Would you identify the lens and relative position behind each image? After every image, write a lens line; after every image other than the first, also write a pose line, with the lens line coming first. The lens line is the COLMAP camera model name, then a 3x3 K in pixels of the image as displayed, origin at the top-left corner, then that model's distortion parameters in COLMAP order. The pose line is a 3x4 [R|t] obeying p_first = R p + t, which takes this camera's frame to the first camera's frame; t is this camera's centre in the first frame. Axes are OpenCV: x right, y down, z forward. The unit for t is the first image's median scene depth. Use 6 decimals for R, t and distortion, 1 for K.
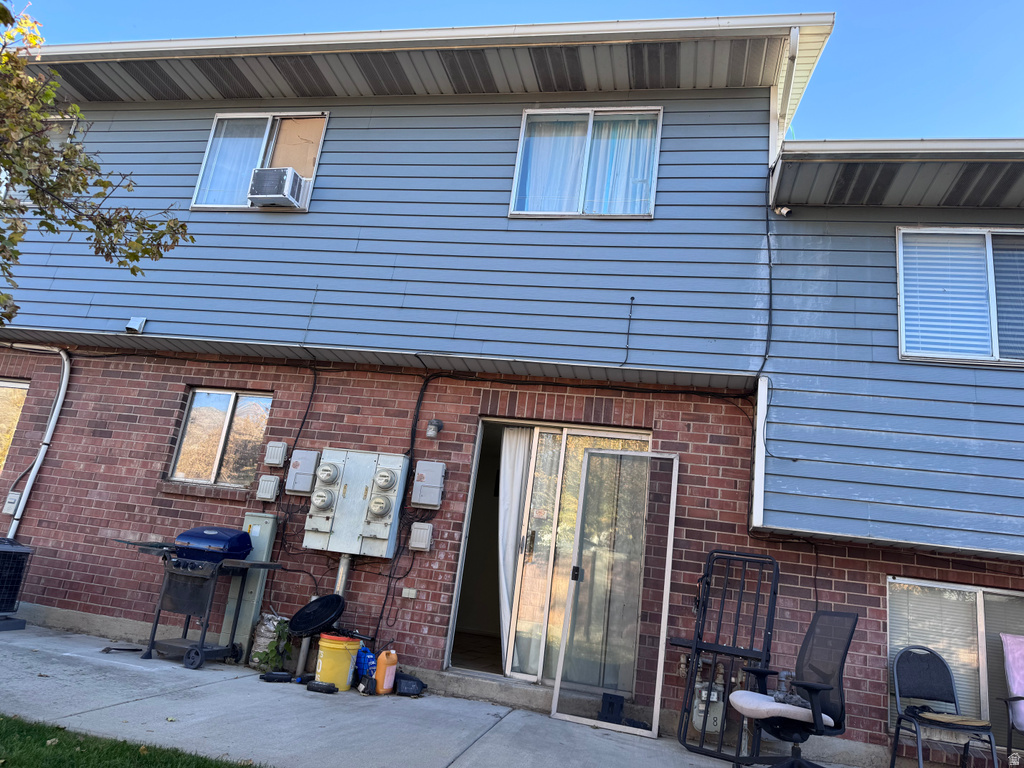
lens RADIAL K [[718.9, 0, 511.8], [0, 718.9, 374.4], [0, 0, 1]] dist [0.053754, -0.066518]
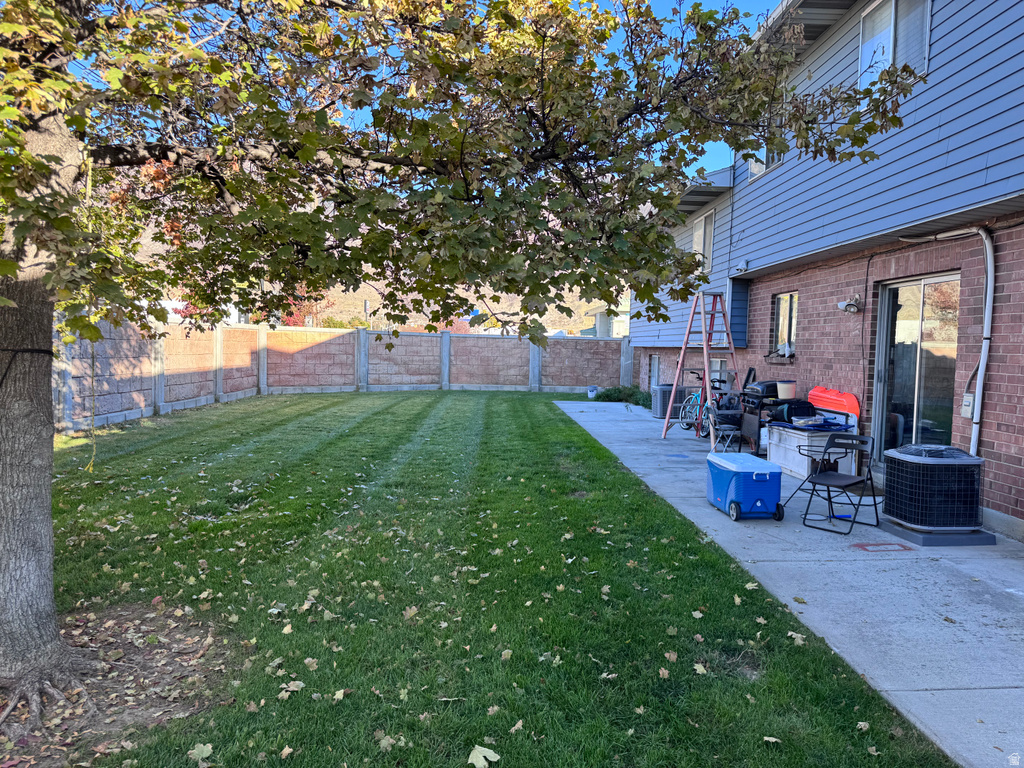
lens RADIAL K [[718.9, 0, 508.9], [0, 718.9, 382.3], [0, 0, 1]] dist [0.053754, -0.066518]
pose [[0.222361, -0.074010, -0.972151, 0.082849], [0.279343, 0.960147, -0.009201, -0.006802], [0.934089, -0.269518, 0.234174, 0.238357]]
